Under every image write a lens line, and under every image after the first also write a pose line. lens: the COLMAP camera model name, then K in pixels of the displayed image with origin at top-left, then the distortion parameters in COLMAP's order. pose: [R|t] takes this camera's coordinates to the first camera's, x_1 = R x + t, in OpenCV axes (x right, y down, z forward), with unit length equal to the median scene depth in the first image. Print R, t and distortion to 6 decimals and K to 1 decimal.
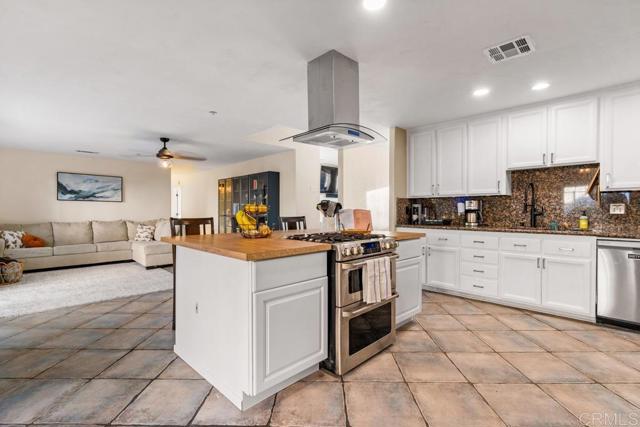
lens RADIAL K [[296.1, 0, 317.2], [0, 296.1, 215.4], [0, 0, 1]] dist [-0.001335, 0.000230]
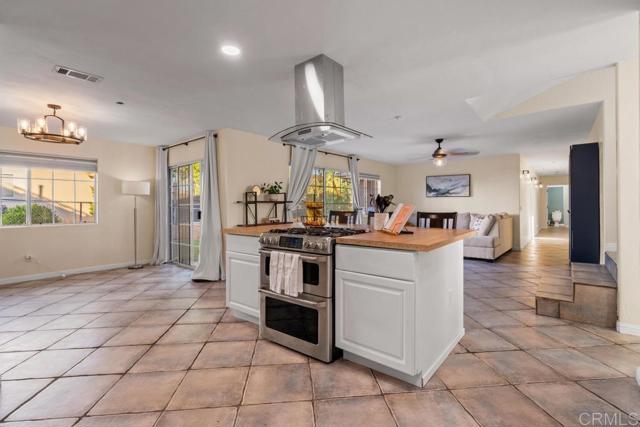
lens RADIAL K [[296.1, 0, 319.3], [0, 296.1, 208.3], [0, 0, 1]] dist [-0.001335, 0.000230]
pose [[0.112231, 0.010921, -0.993622, 0.439742], [-0.010455, 0.999897, 0.009809, -0.007424], [0.993627, 0.009287, 0.112334, 0.355038]]
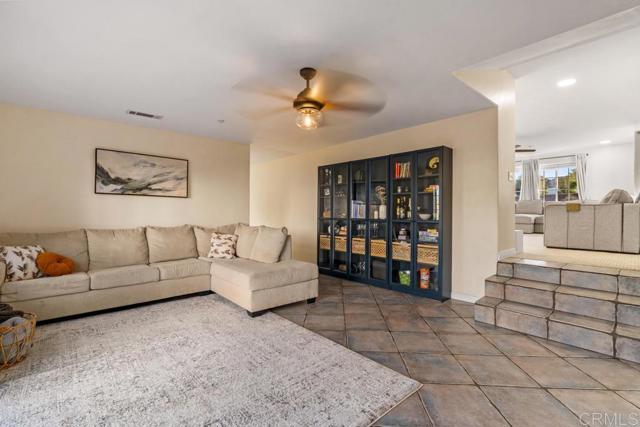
lens RADIAL K [[296.1, 0, 318.8], [0, 296.1, 210.9], [0, 0, 1]] dist [-0.001335, 0.000230]
pose [[0.999312, 0.004149, -0.036842, -0.390937], [-0.004919, 0.999771, -0.020832, -0.004767], [0.036747, 0.020999, 0.999104, 0.402880]]
